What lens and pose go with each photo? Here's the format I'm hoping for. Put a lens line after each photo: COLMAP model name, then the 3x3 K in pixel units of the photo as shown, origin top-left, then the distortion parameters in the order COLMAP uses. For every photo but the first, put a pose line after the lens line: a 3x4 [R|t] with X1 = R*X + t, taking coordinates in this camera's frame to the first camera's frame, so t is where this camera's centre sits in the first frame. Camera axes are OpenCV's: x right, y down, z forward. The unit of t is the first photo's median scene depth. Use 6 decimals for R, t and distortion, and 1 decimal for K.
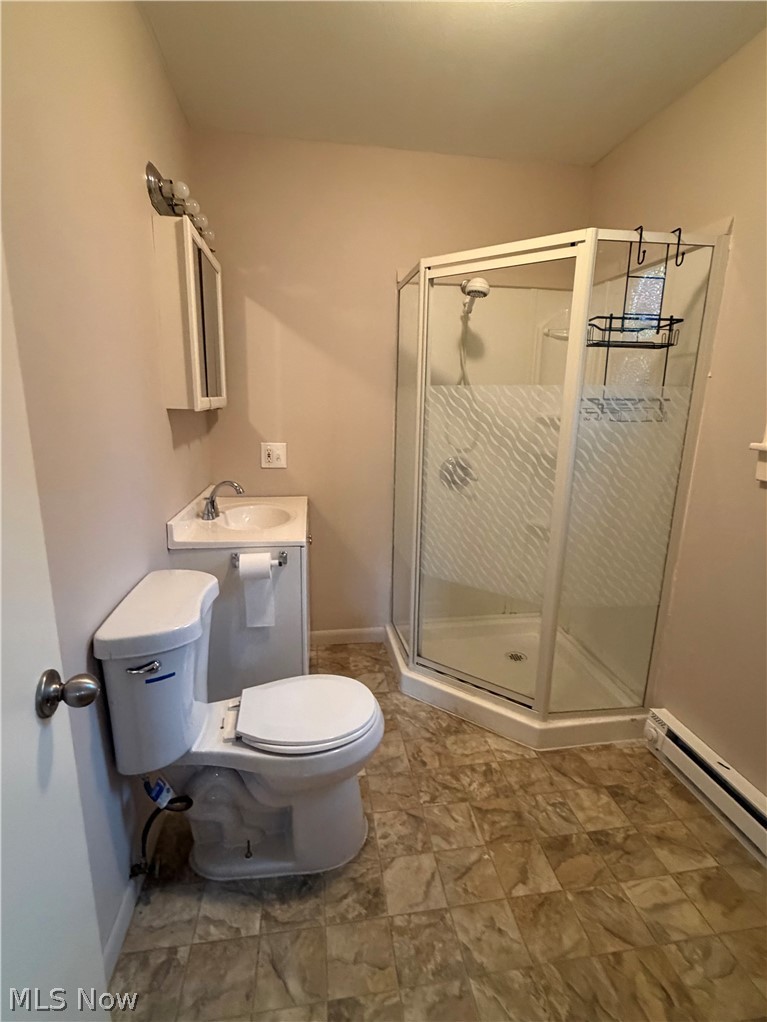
lens RADIAL K [[471.6, 0, 383.5], [0, 471.6, 511.0], [0, 0, 1]] dist [-0.001867, -0.000287]
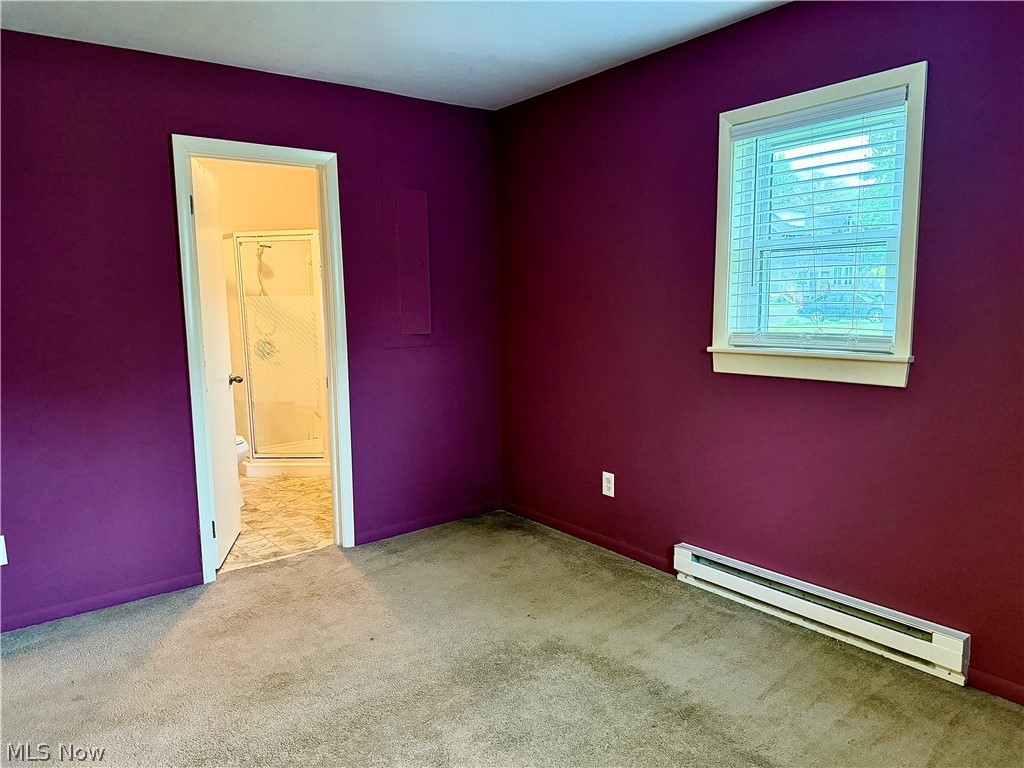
lens RADIAL K [[659.2, 0, 512.0], [0, 659.2, 384.0], [0, 0, 1]] dist [0.003143, 0.000613]
pose [[0.858611, -0.095446, 0.503663, -0.266303], [0.152877, 0.985481, -0.073862, 0.331605], [-0.489301, 0.140418, 0.860737, -1.325365]]
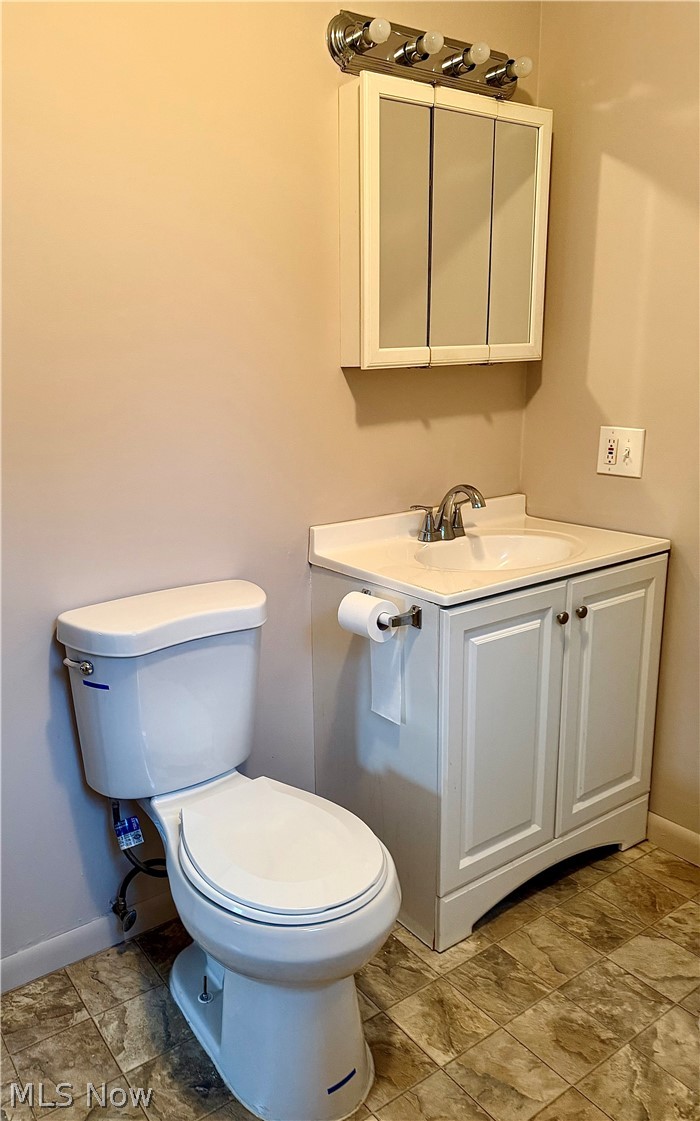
lens RADIAL K [[814.7, 0, 350.0], [0, 814.7, 560.5], [0, 0, 1]] dist [0.003416, -0.001267]
pose [[0.437252, 0.171998, -0.882739, 0.853533], [-0.168291, 0.979852, 0.107559, -0.086249], [0.883453, 0.101527, 0.457388, 0.622700]]
